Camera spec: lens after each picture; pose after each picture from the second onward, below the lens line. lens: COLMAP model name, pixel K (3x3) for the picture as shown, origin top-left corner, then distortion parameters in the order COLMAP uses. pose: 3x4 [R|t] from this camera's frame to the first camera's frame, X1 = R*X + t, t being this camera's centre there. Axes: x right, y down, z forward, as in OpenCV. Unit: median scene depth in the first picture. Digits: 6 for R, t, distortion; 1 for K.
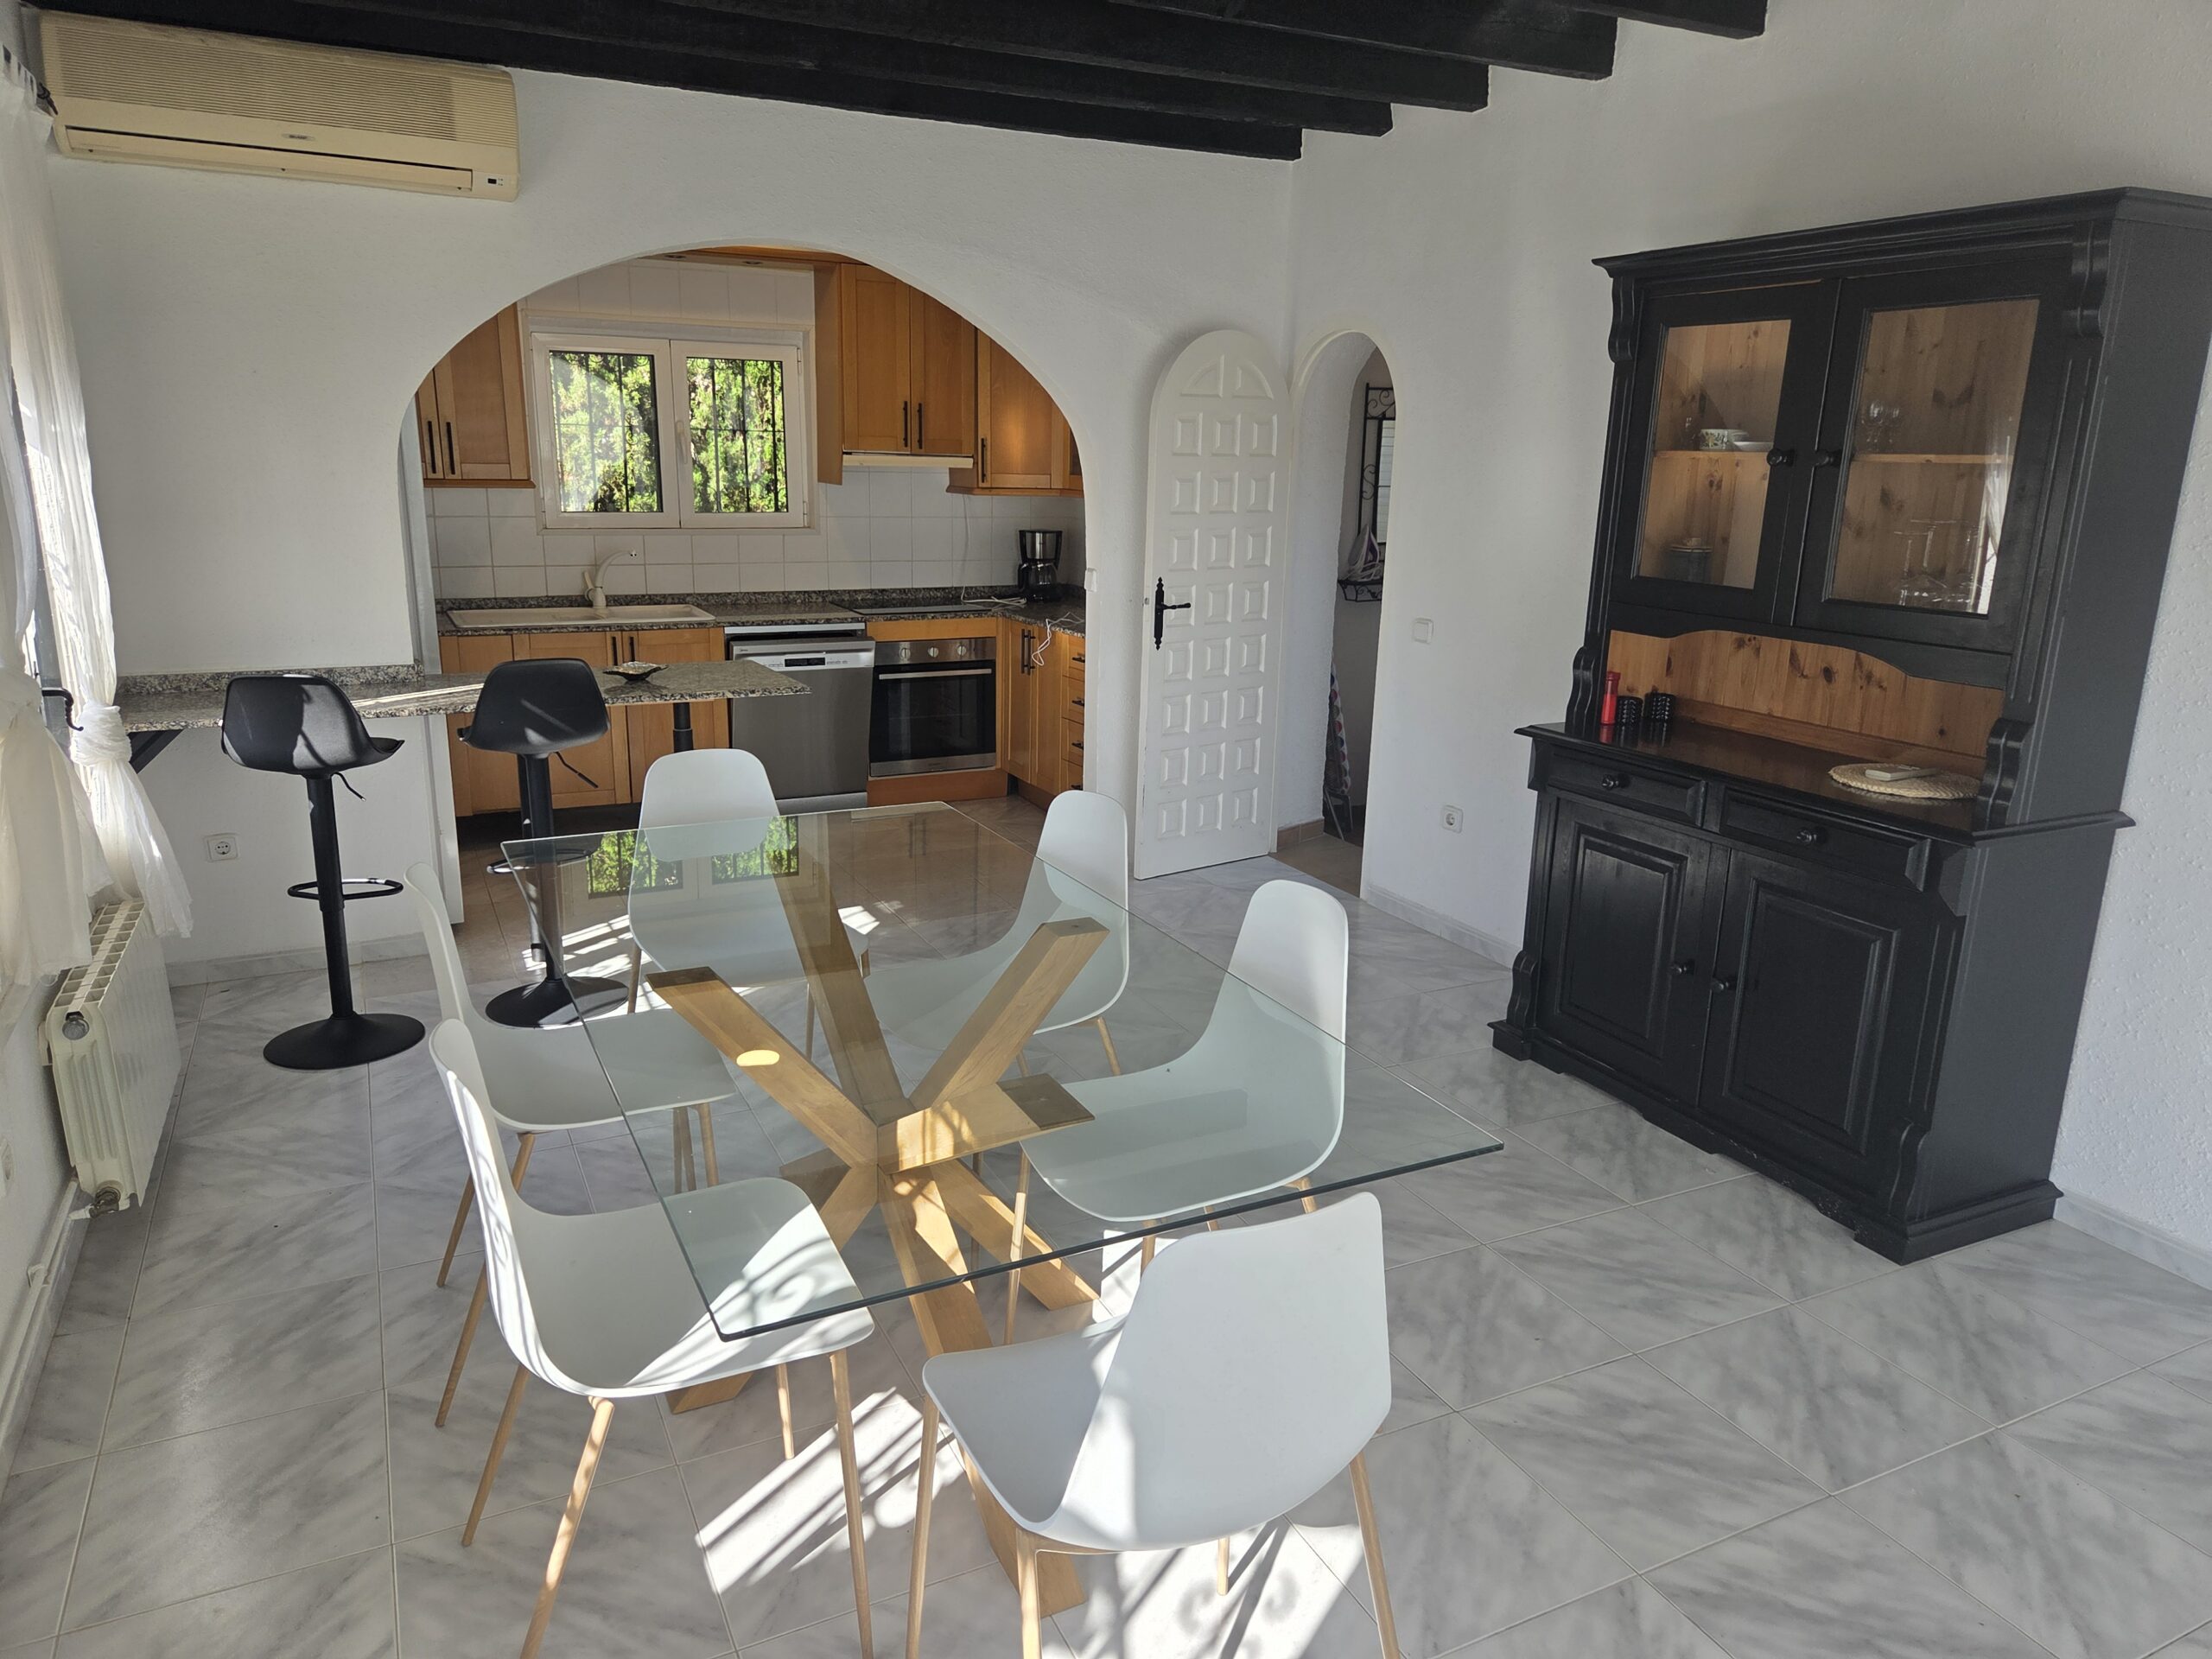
lens RADIAL K [[1486.0, 0, 1086.8], [0, 1486.0, 818.1], [0, 0, 1]] dist [0.058034, -0.044772]
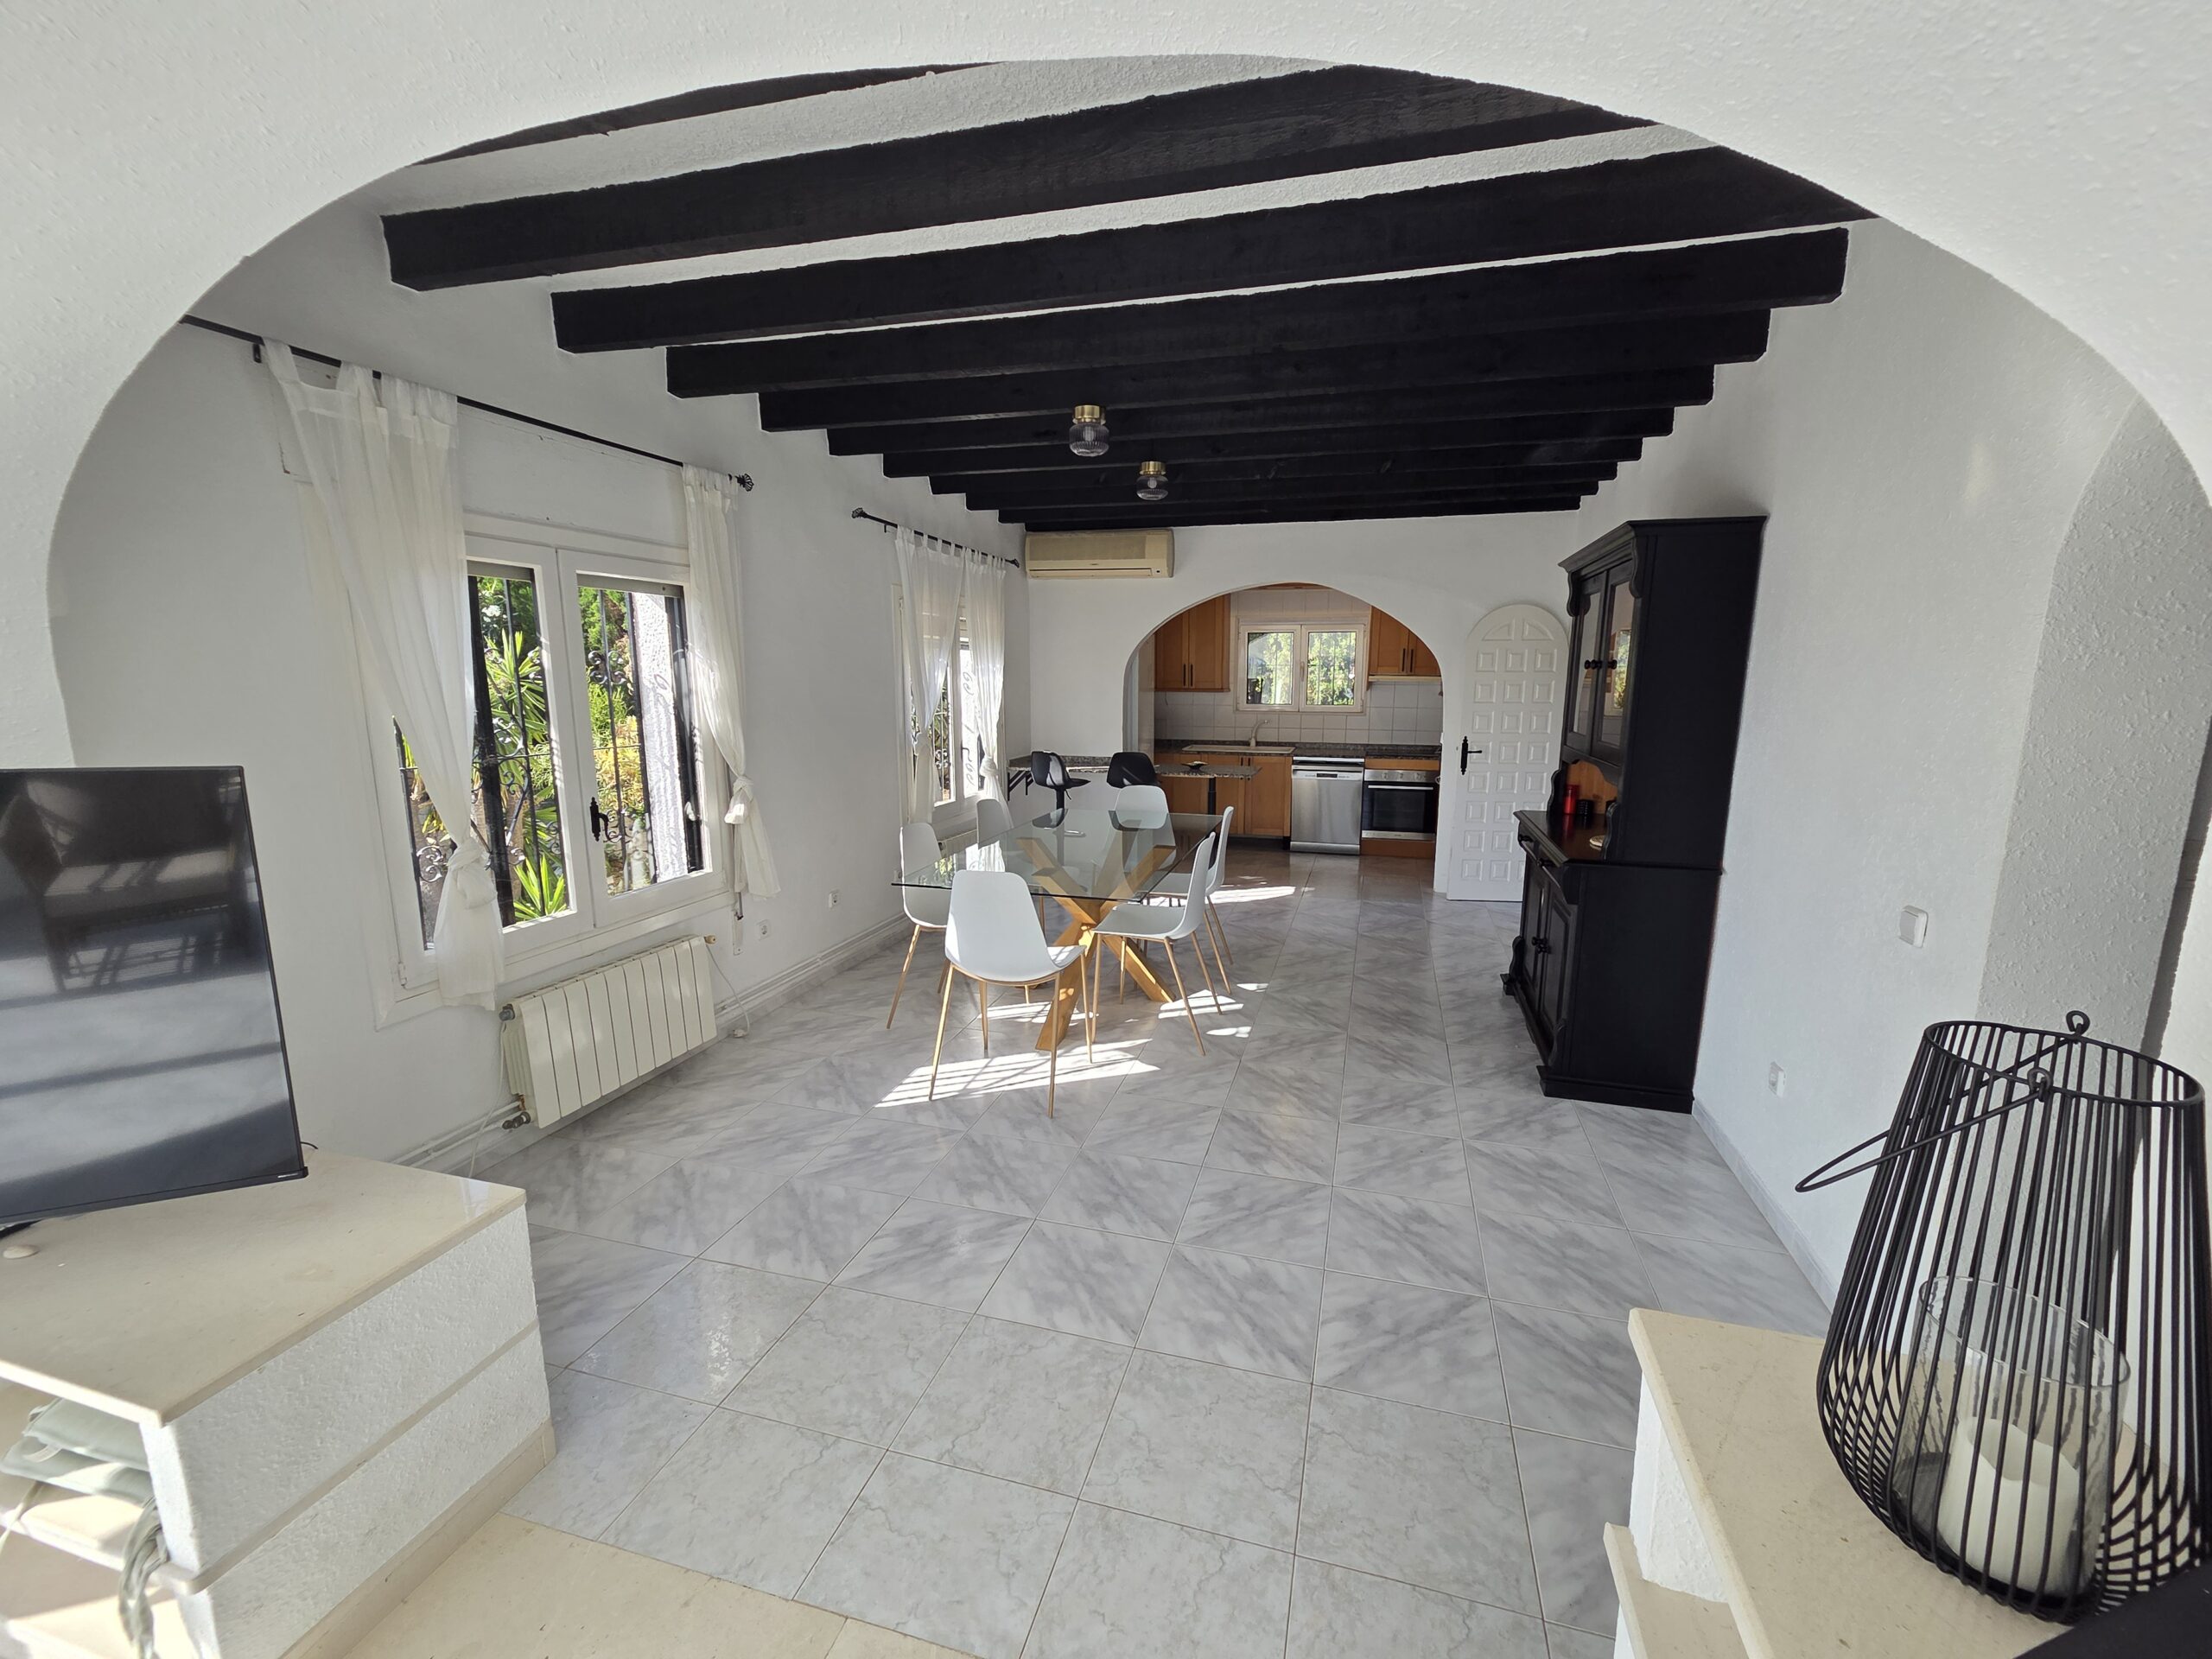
lens RADIAL K [[902.6, 0, 1122.0], [0, 902.6, 827.4], [0, 0, 1]] dist [0.001275, 0.003118]
pose [[0.744278, 0.097201, -0.660759, 0.673240], [-0.153031, 0.987851, -0.027056, 0.065286], [0.650101, 0.121254, 0.750111, -0.155517]]
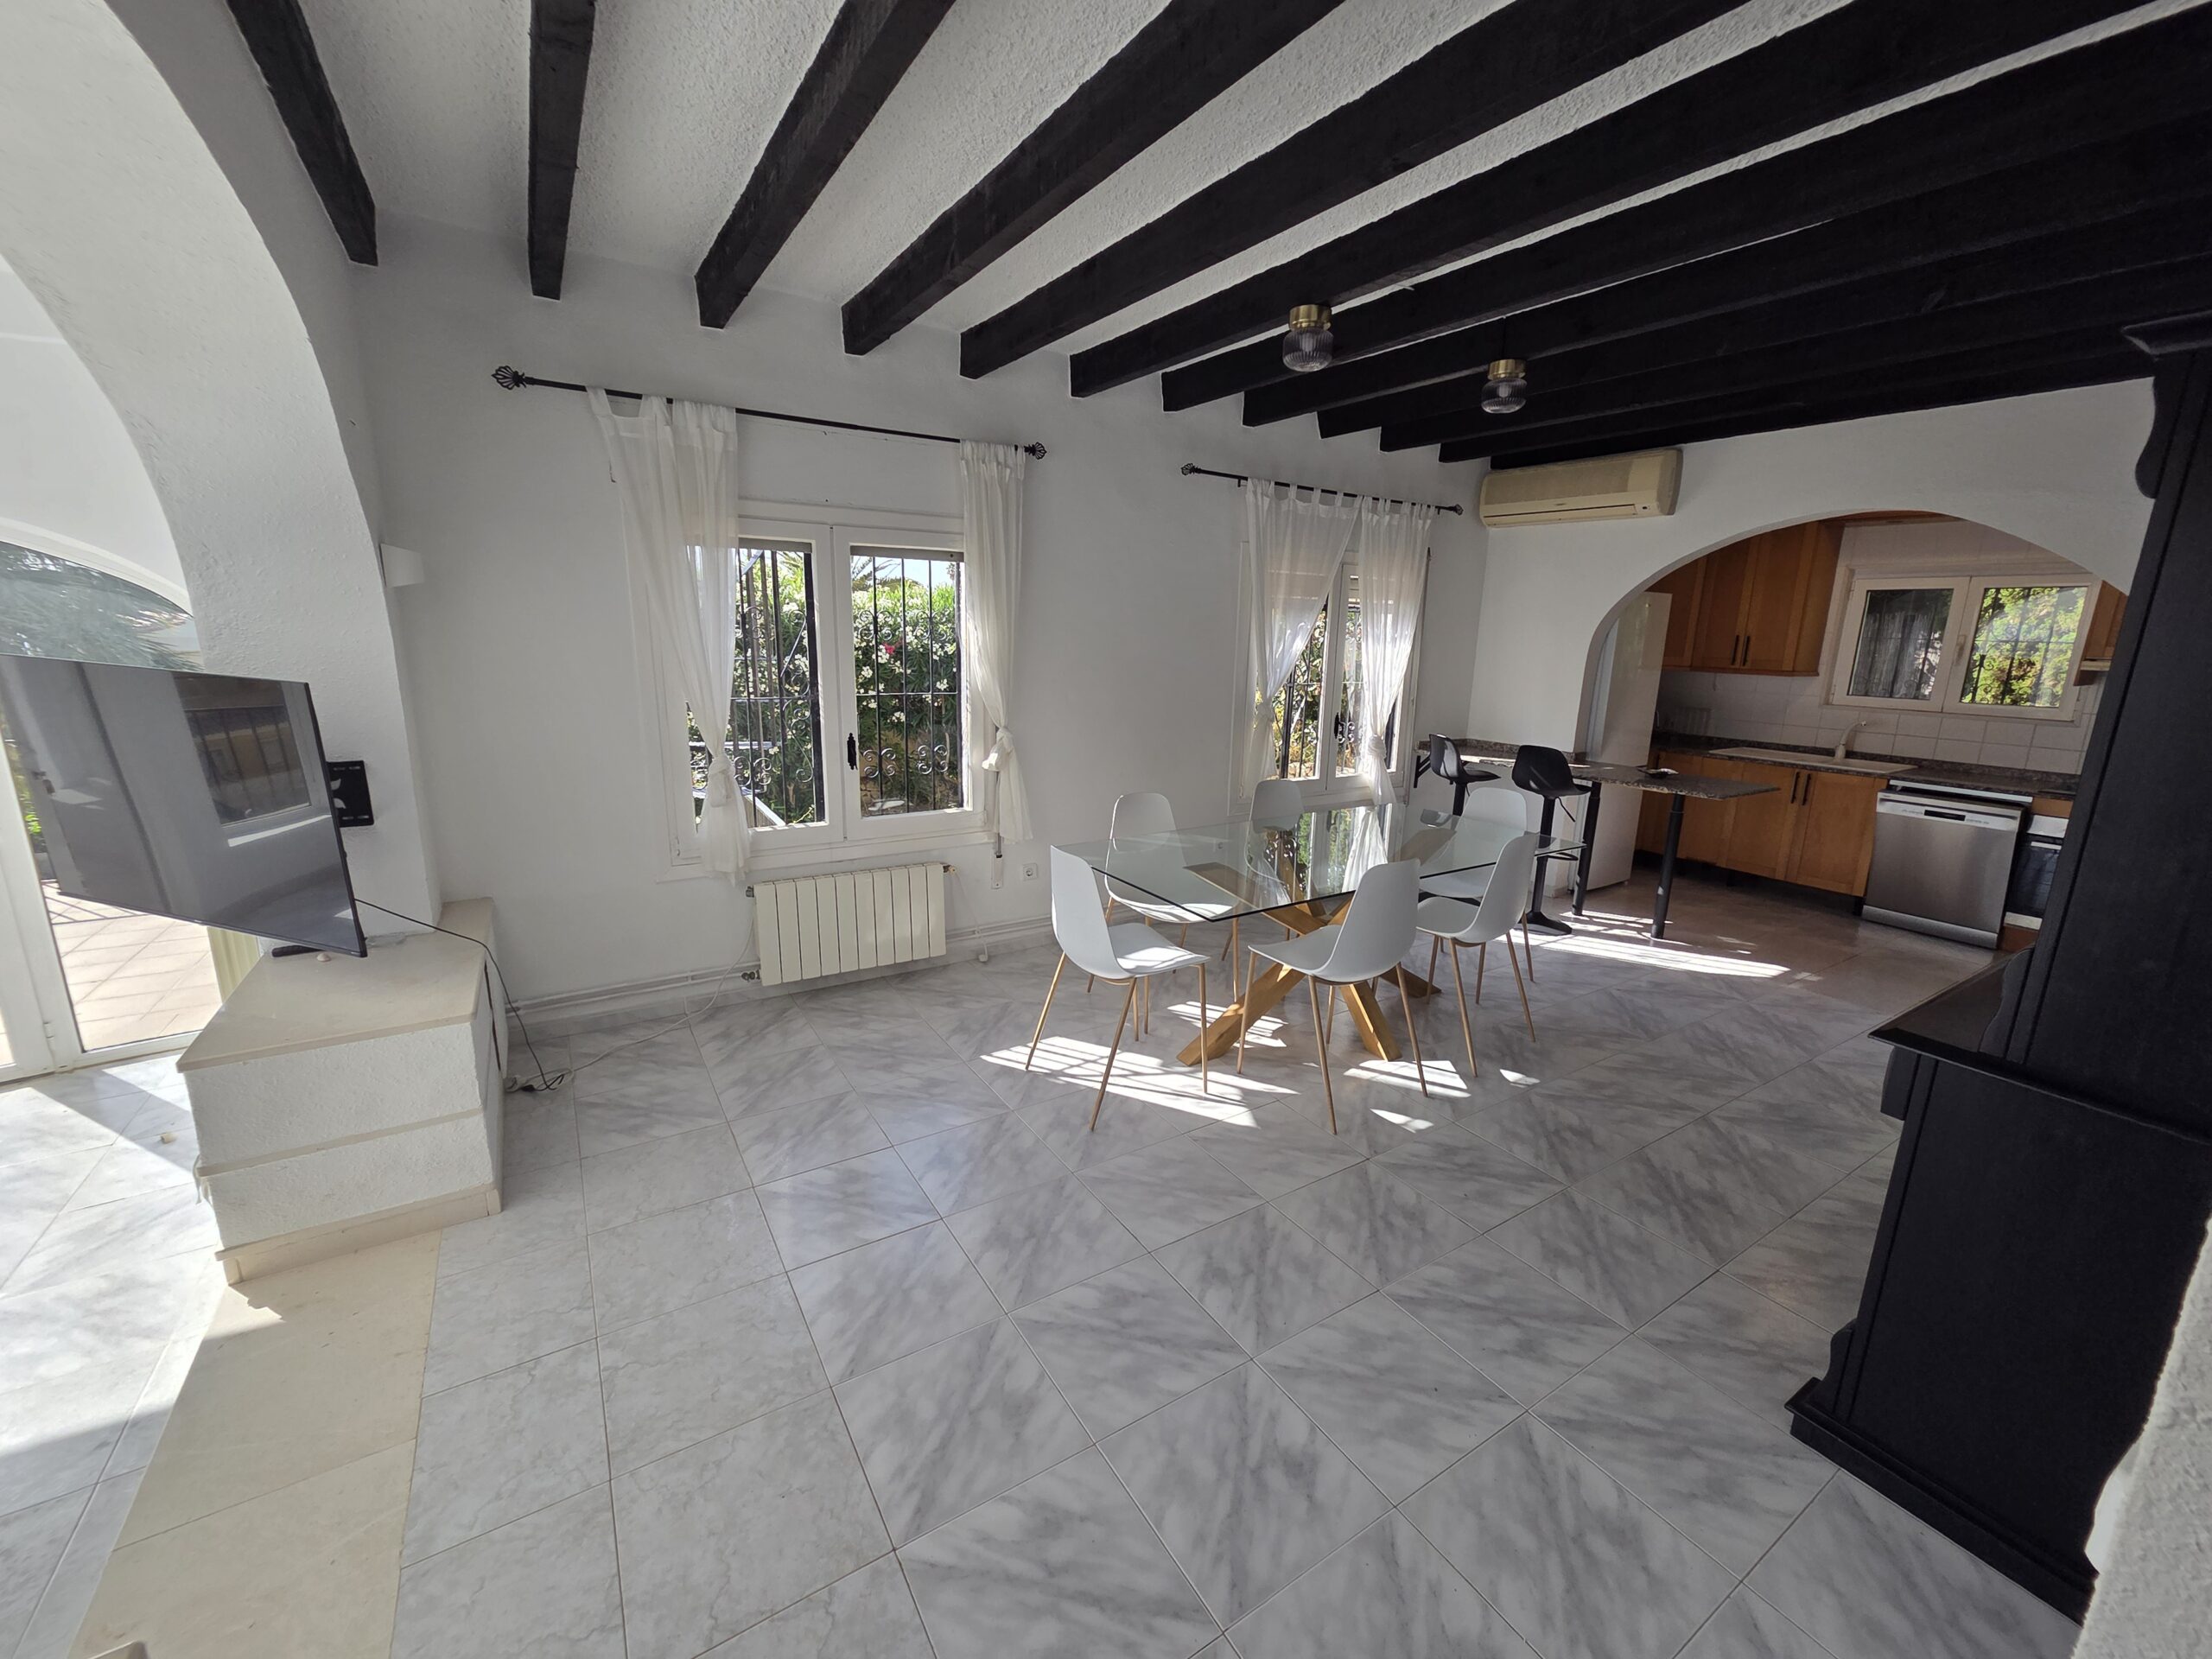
lens RADIAL K [[902.6, 0, 1121.8], [0, 902.6, 826.3], [0, 0, 1]] dist [0.001275, 0.003118]
pose [[0.116300, 0.199924, -0.972885, 0.787164], [-0.265331, 0.950186, 0.163542, -0.054714], [0.957117, 0.239116, 0.163553, 0.297147]]
